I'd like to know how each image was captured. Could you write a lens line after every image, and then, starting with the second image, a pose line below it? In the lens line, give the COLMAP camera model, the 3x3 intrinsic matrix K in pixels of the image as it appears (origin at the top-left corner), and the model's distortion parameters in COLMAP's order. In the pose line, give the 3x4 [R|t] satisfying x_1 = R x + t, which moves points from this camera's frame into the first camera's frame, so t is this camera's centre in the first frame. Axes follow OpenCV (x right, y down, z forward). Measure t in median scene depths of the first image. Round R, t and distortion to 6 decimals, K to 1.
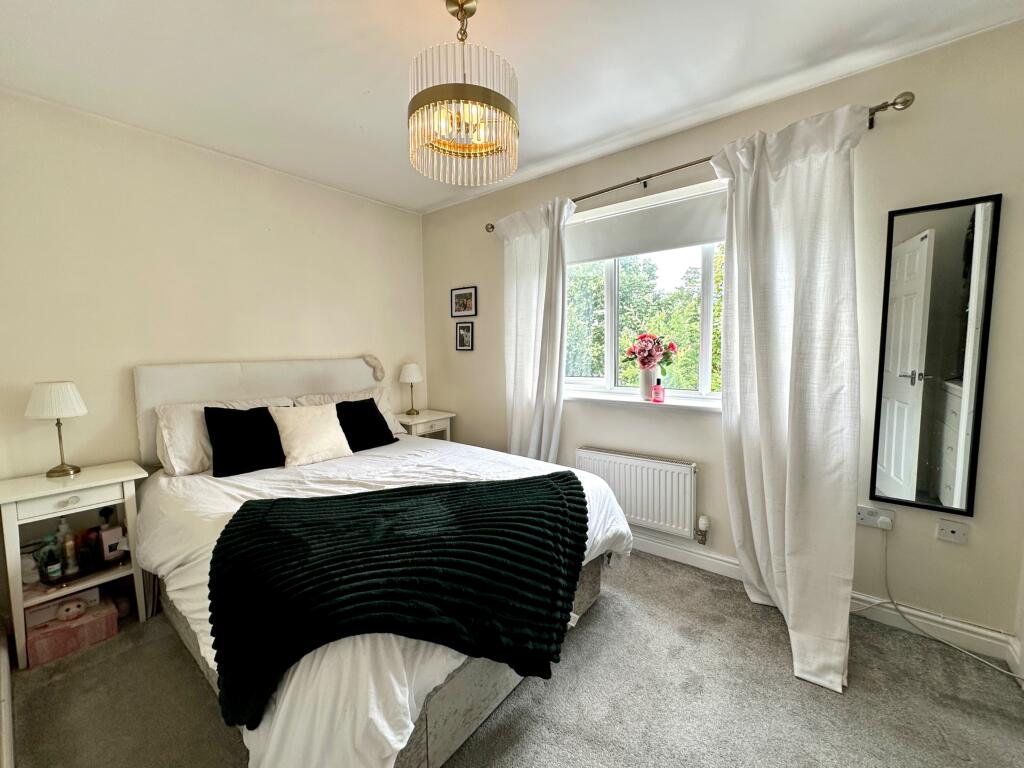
lens RADIAL K [[410.9, 0, 511.9], [0, 410.9, 383.9], [0, 0, 1]] dist [-0.004811, 0.000199]
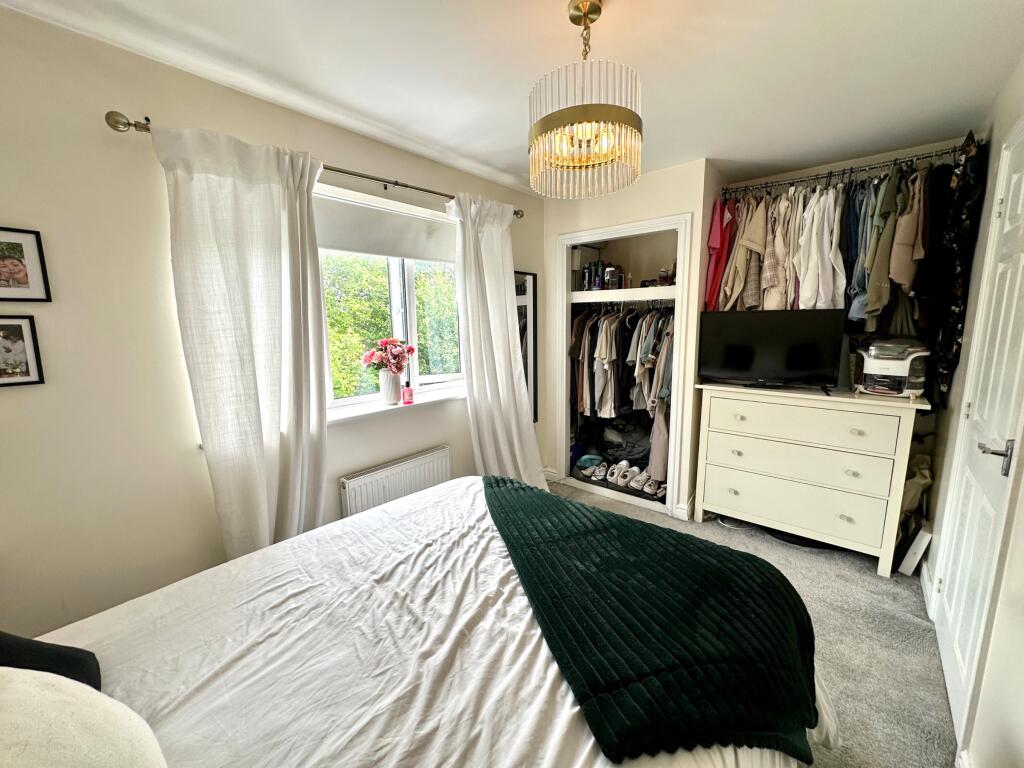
lens RADIAL K [[410.9, 0, 512.5], [0, 410.9, 382.6], [0, 0, 1]] dist [-0.004811, 0.000199]
pose [[0.031224, -0.134146, 0.990469, -0.659756], [0.103225, 0.986087, 0.130299, -0.115947], [-0.994168, 0.098173, 0.044637, 0.666064]]
